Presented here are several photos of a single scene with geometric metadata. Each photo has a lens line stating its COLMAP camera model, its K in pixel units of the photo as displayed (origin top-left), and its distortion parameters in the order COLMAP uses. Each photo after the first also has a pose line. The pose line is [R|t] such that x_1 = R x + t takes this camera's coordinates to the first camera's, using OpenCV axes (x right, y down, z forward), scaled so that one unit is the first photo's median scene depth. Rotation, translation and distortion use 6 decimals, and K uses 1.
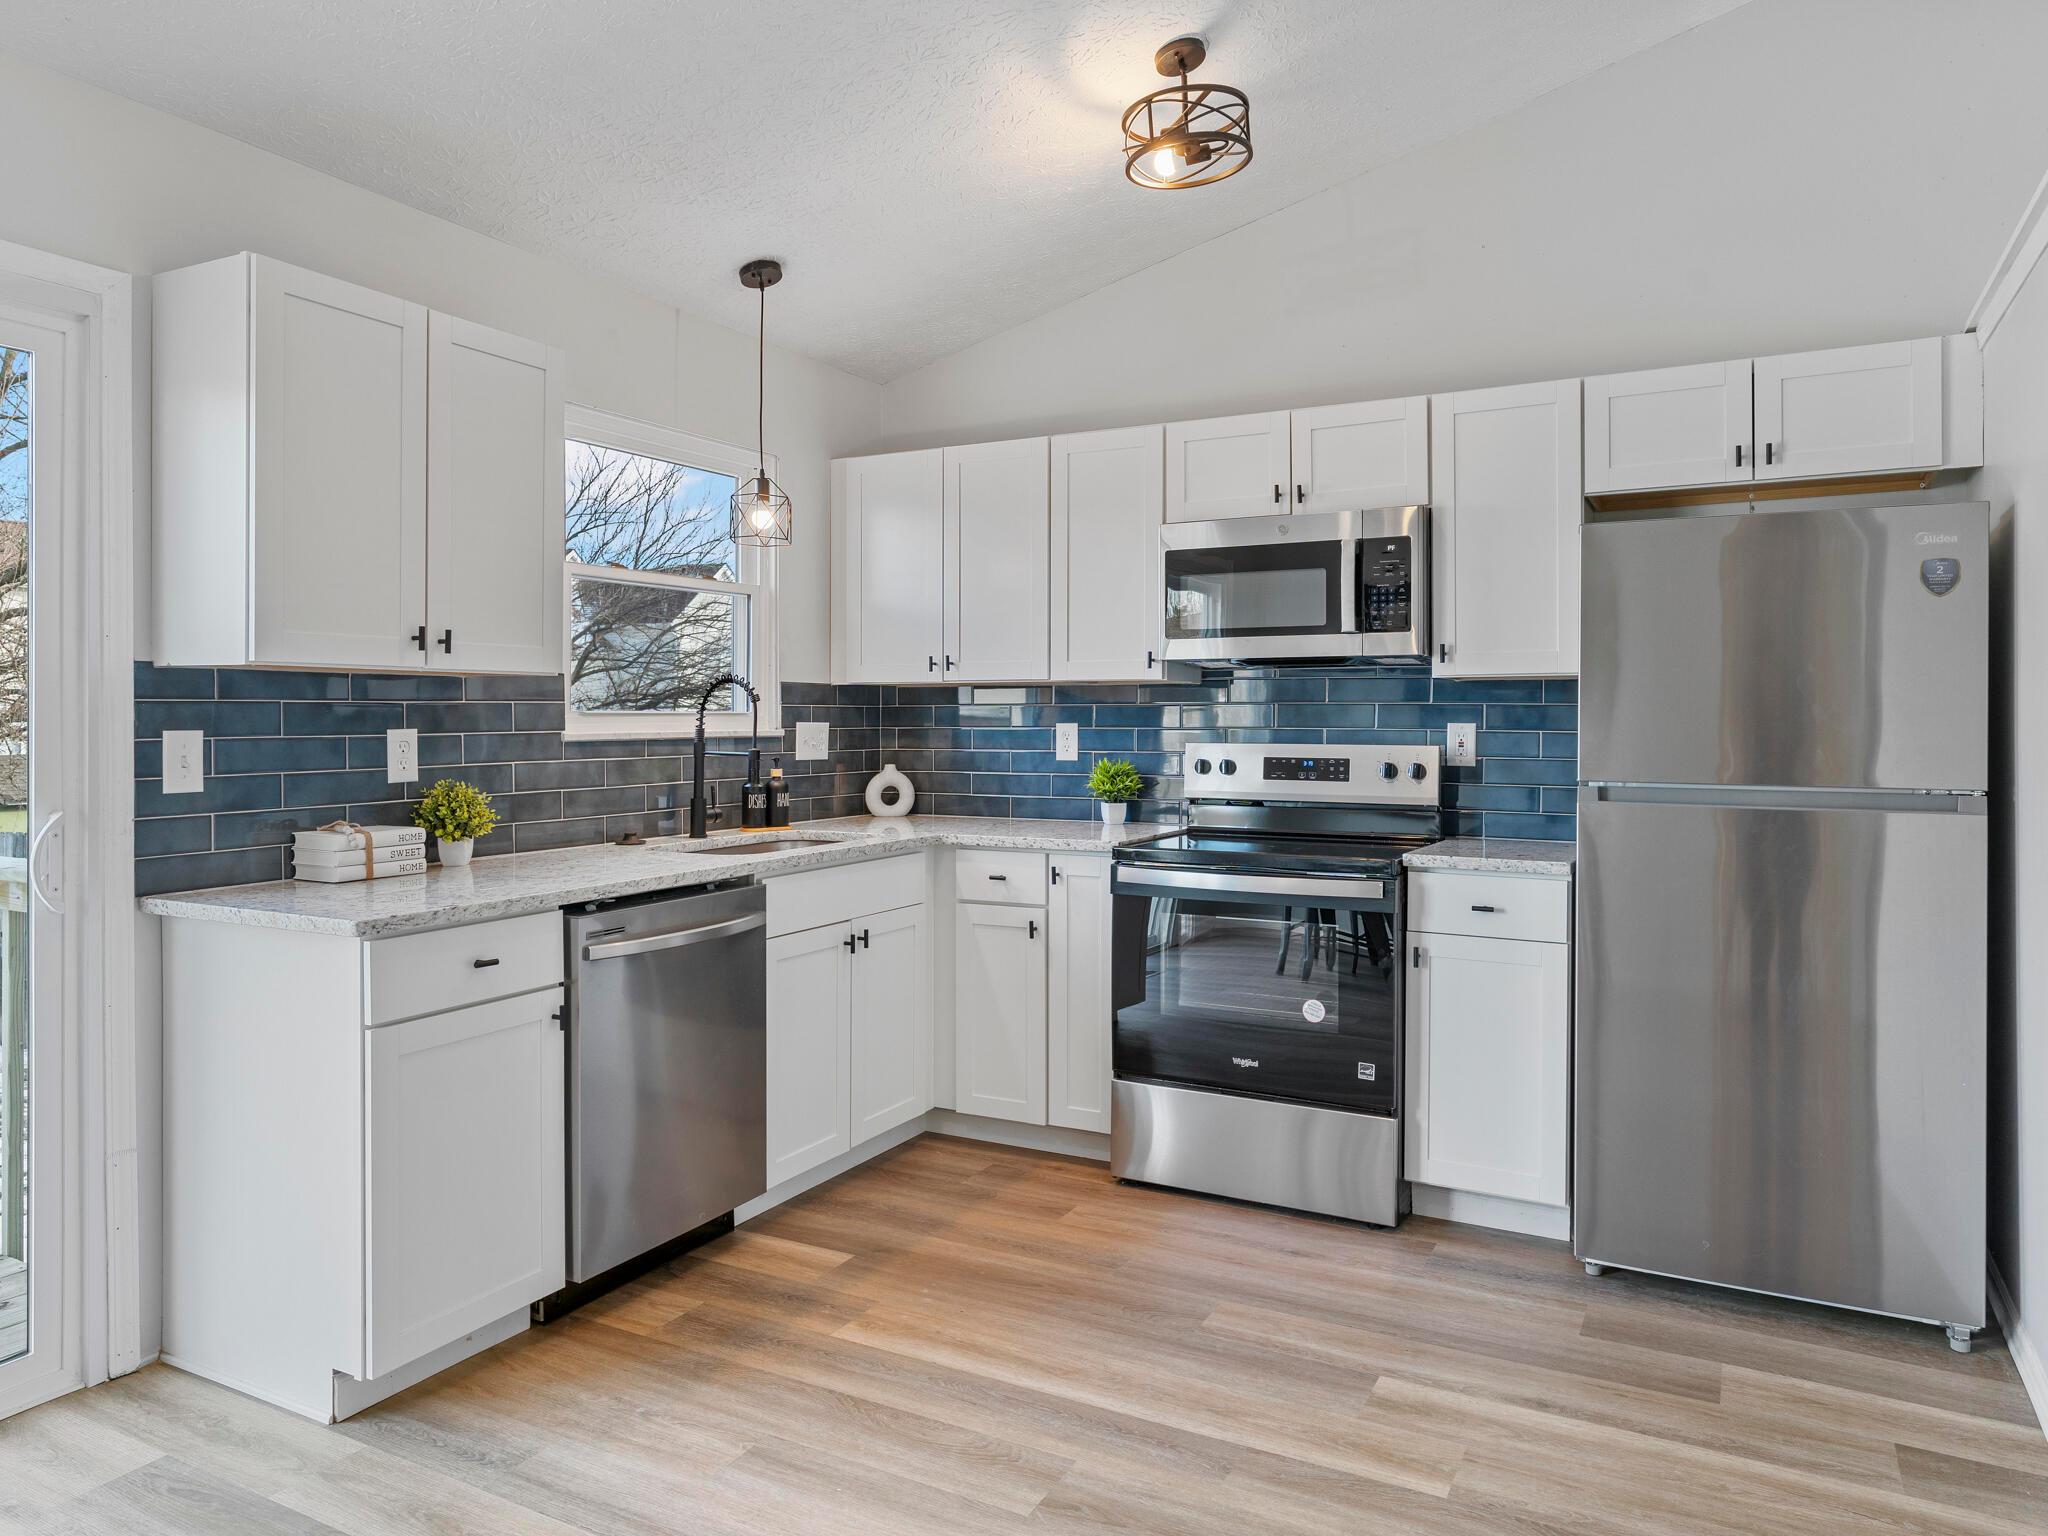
lens RADIAL K [[1359.3, 0, 1010.5], [0, 1359.3, 721.5], [0, 0, 1]] dist [-0.005242, 0.004612]
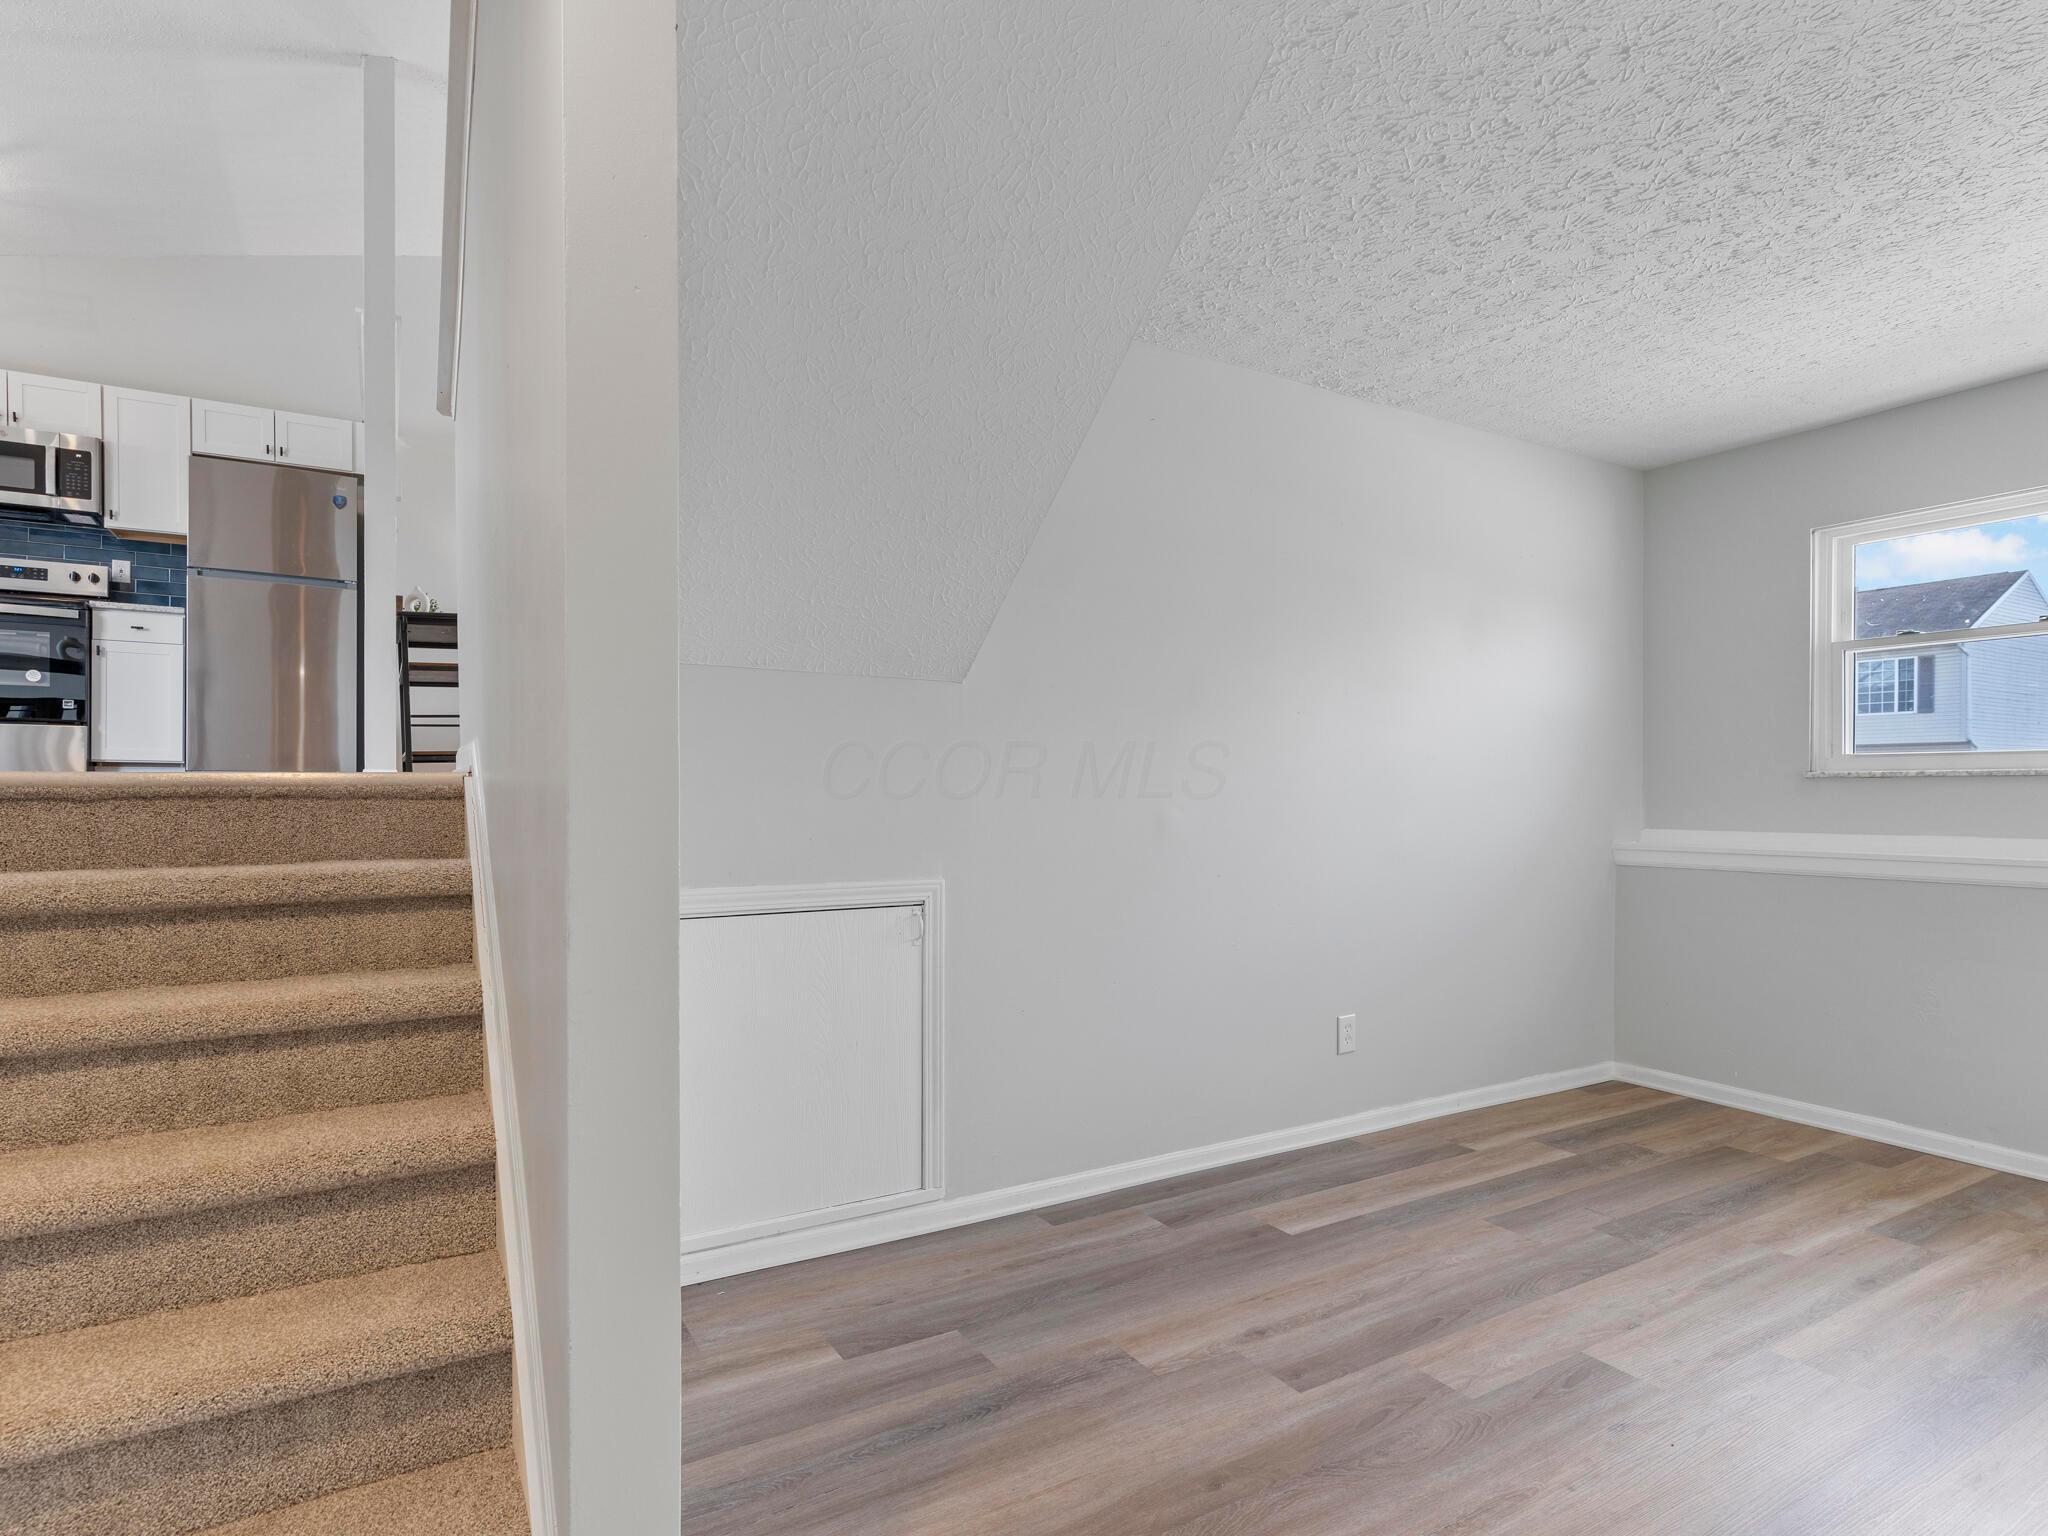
lens RADIAL K [[1092.1, 0, 1021.3], [0, 1092.1, 795.3], [0, 0, 1]] dist [0.002592, 0.000527]
pose [[0.516663, -0.005140, 0.856173, -0.381755], [-0.000231, 0.999981, 0.006142, 0.359902], [-0.856189, -0.003371, 0.516652, -1.011007]]
